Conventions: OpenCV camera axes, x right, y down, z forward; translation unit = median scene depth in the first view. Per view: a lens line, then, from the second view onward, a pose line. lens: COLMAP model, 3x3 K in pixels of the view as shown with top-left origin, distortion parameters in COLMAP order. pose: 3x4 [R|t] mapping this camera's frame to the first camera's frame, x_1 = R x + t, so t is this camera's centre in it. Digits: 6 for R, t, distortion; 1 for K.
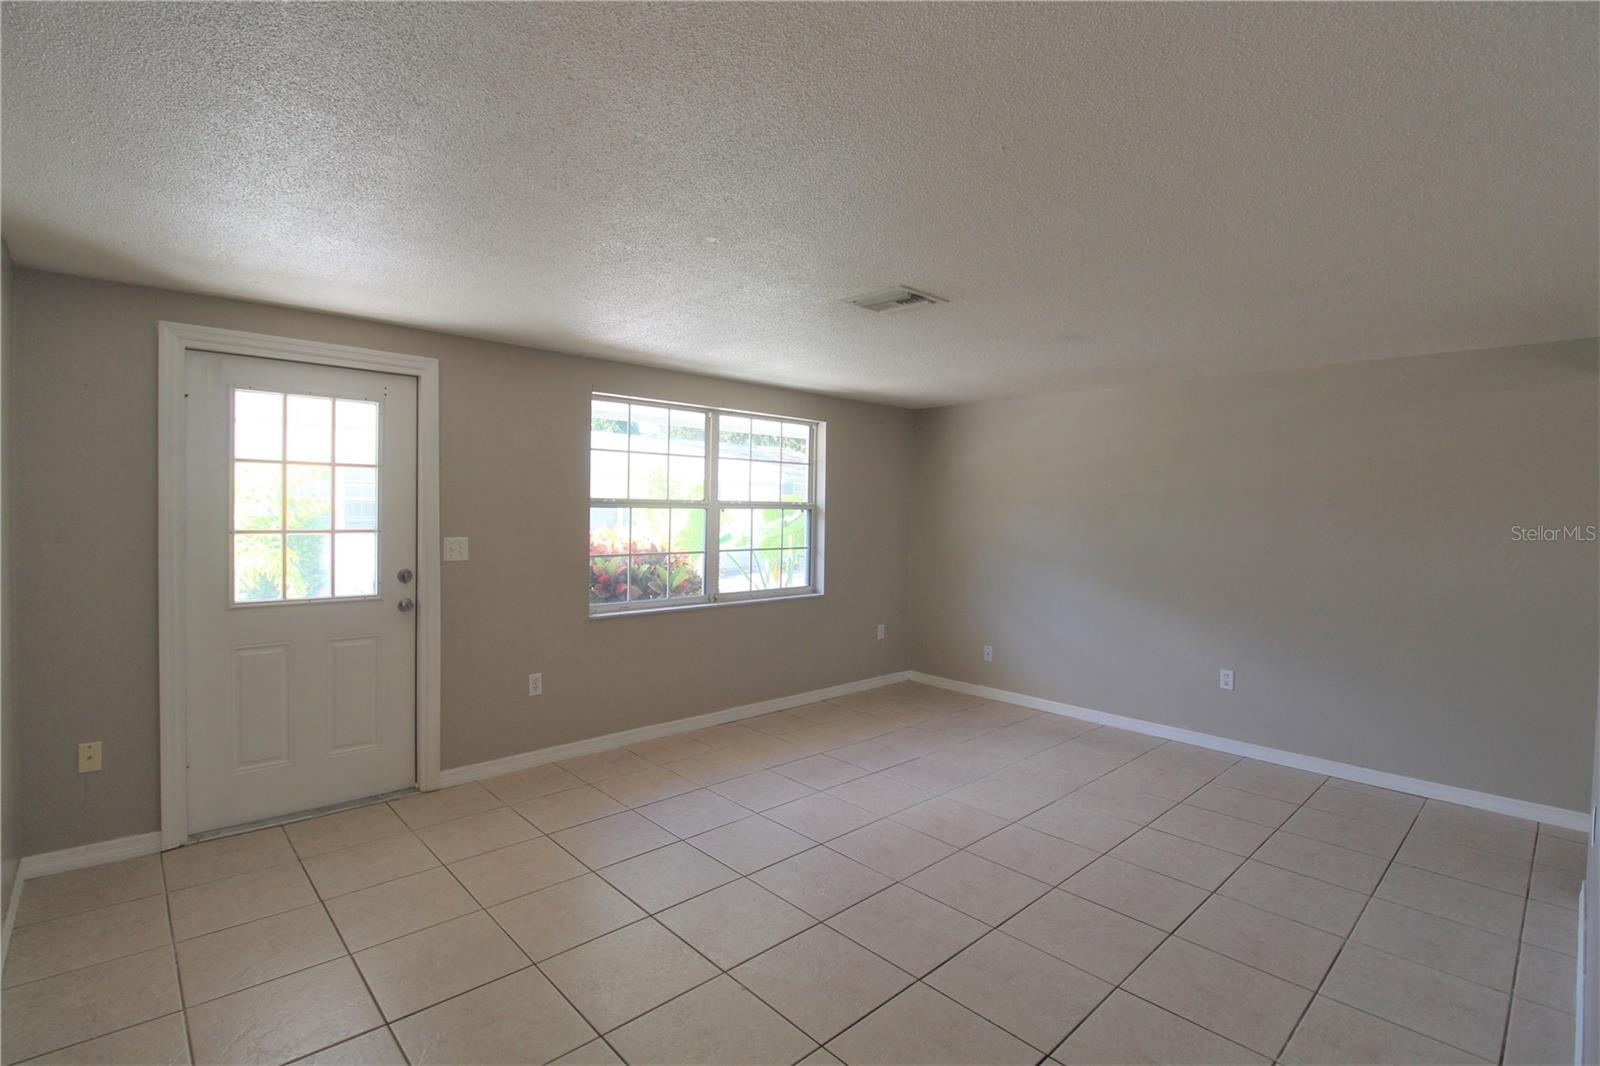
lens RADIAL K [[738.8, 0, 755.5], [0, 738.8, 519.2], [0, 0, 1]] dist [0.000314, -0.000062]
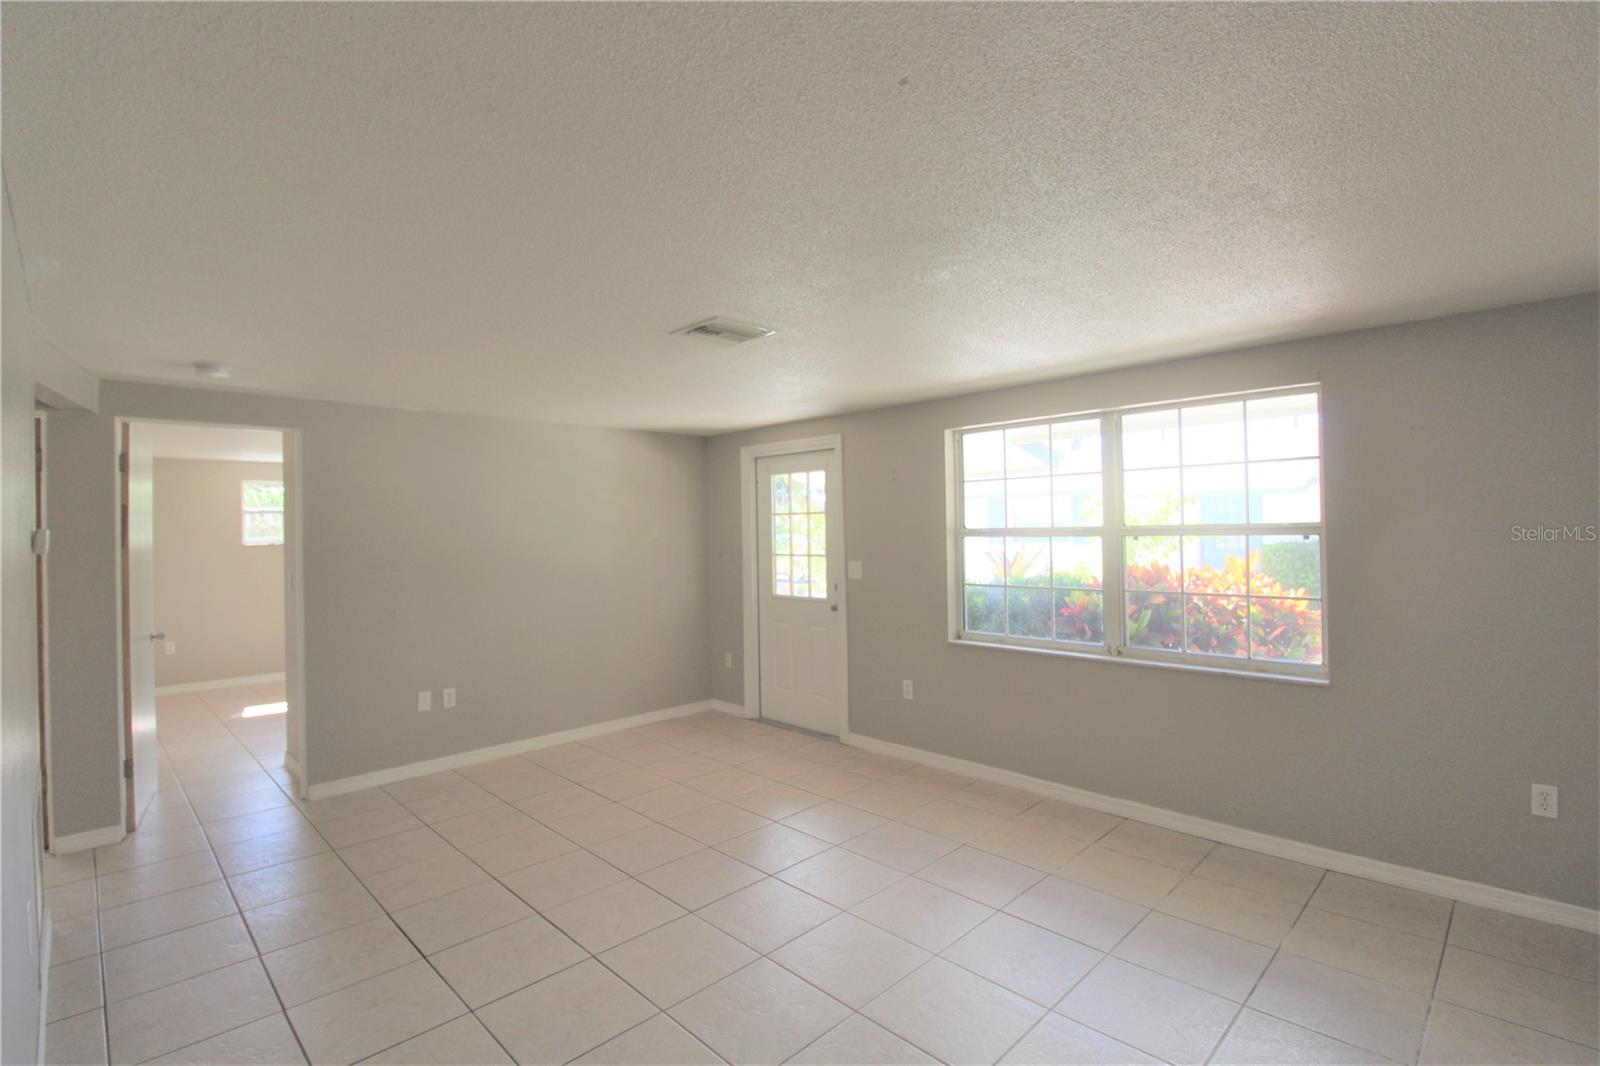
lens RADIAL K [[752.9, 0, 800.0], [0, 752.9, 533.0], [0, 0, 1]] dist [-0.001022, -0.000509]
pose [[0.066866, -0.018052, -0.997599, 0.940876], [-0.007823, 0.999796, -0.018616, -0.000433], [0.997731, 0.009049, 0.066711, 0.799075]]
